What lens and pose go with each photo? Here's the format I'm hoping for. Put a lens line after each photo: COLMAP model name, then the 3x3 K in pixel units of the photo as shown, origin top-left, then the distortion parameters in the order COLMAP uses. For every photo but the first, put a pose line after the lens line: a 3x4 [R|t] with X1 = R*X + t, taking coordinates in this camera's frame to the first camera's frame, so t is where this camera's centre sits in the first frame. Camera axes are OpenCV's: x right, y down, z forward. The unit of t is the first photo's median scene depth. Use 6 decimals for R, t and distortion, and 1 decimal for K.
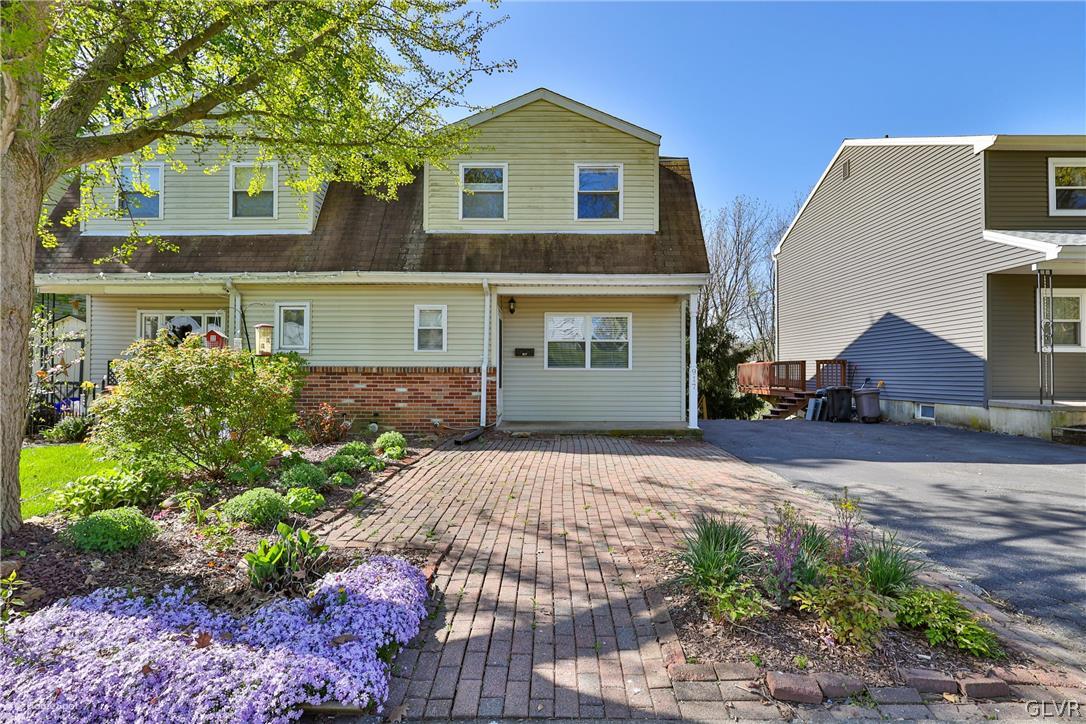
lens RADIAL K [[533.0, 0, 544.2], [0, 533.0, 367.3], [0, 0, 1]] dist [0.001450, 0.000631]
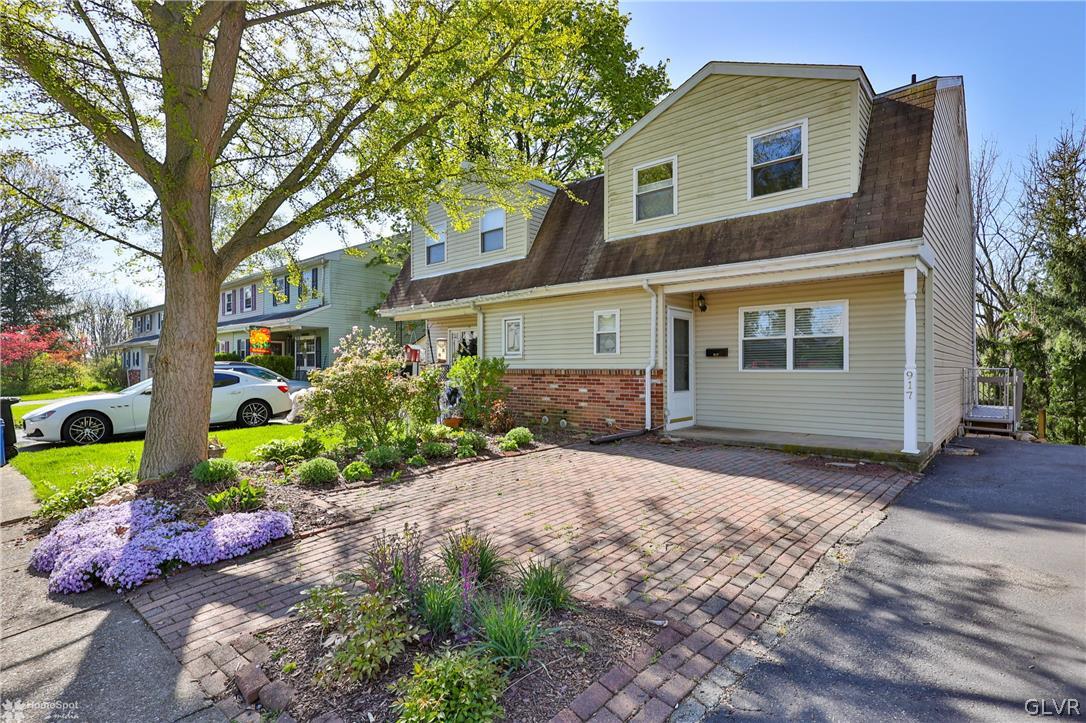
lens RADIAL K [[533.0, 0, 565.7], [0, 533.0, 367.4], [0, 0, 1]] dist [0.001450, 0.000631]
pose [[0.765660, -0.003814, -0.643235, 0.403745], [0.007140, 0.999971, 0.002570, -0.007612], [0.643206, -0.006560, 0.765665, 0.144368]]
